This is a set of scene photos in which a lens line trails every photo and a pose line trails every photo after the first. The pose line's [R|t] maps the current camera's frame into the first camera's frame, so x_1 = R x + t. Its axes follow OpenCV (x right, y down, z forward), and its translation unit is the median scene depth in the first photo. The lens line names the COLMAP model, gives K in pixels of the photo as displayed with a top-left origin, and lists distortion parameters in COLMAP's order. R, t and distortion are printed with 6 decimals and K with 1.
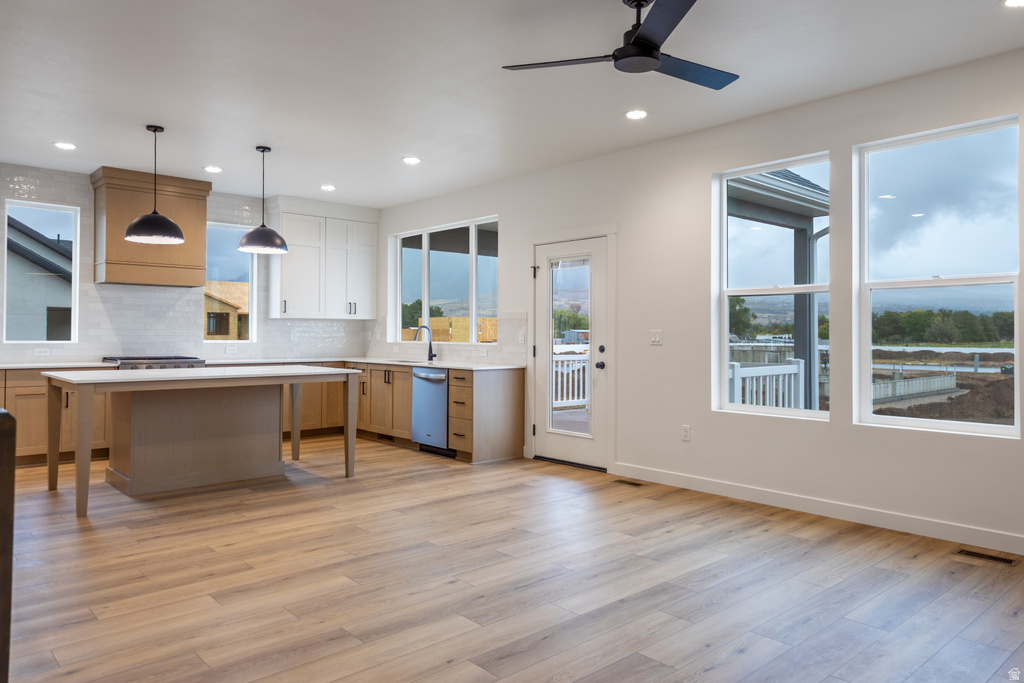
lens RADIAL K [[701.8, 0, 512.1], [0, 701.8, 325.0], [0, 0, 1]] dist [0.027142, 0.000217]
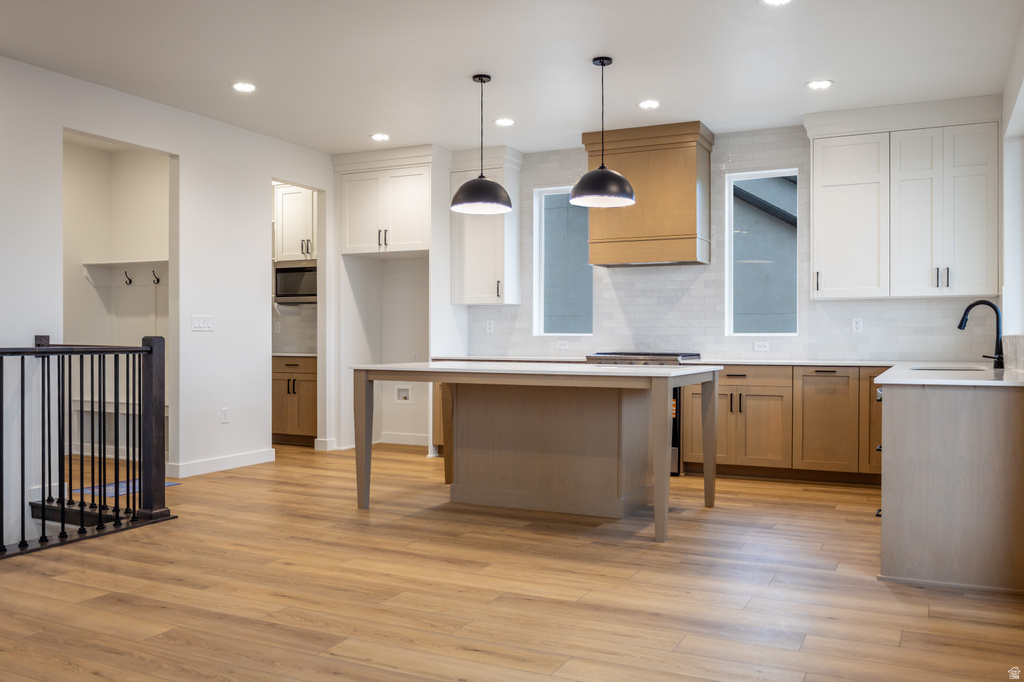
lens RADIAL K [[859.0, 0, 512.0], [0, 859.0, 341.0], [0, 0, 1]] dist [-0.015763, -0.008311]
pose [[0.368185, -0.000695, -0.929752, 0.609755], [0.010584, 0.999938, 0.003444, 0.045759], [0.929692, -0.011109, 0.368170, 0.839350]]
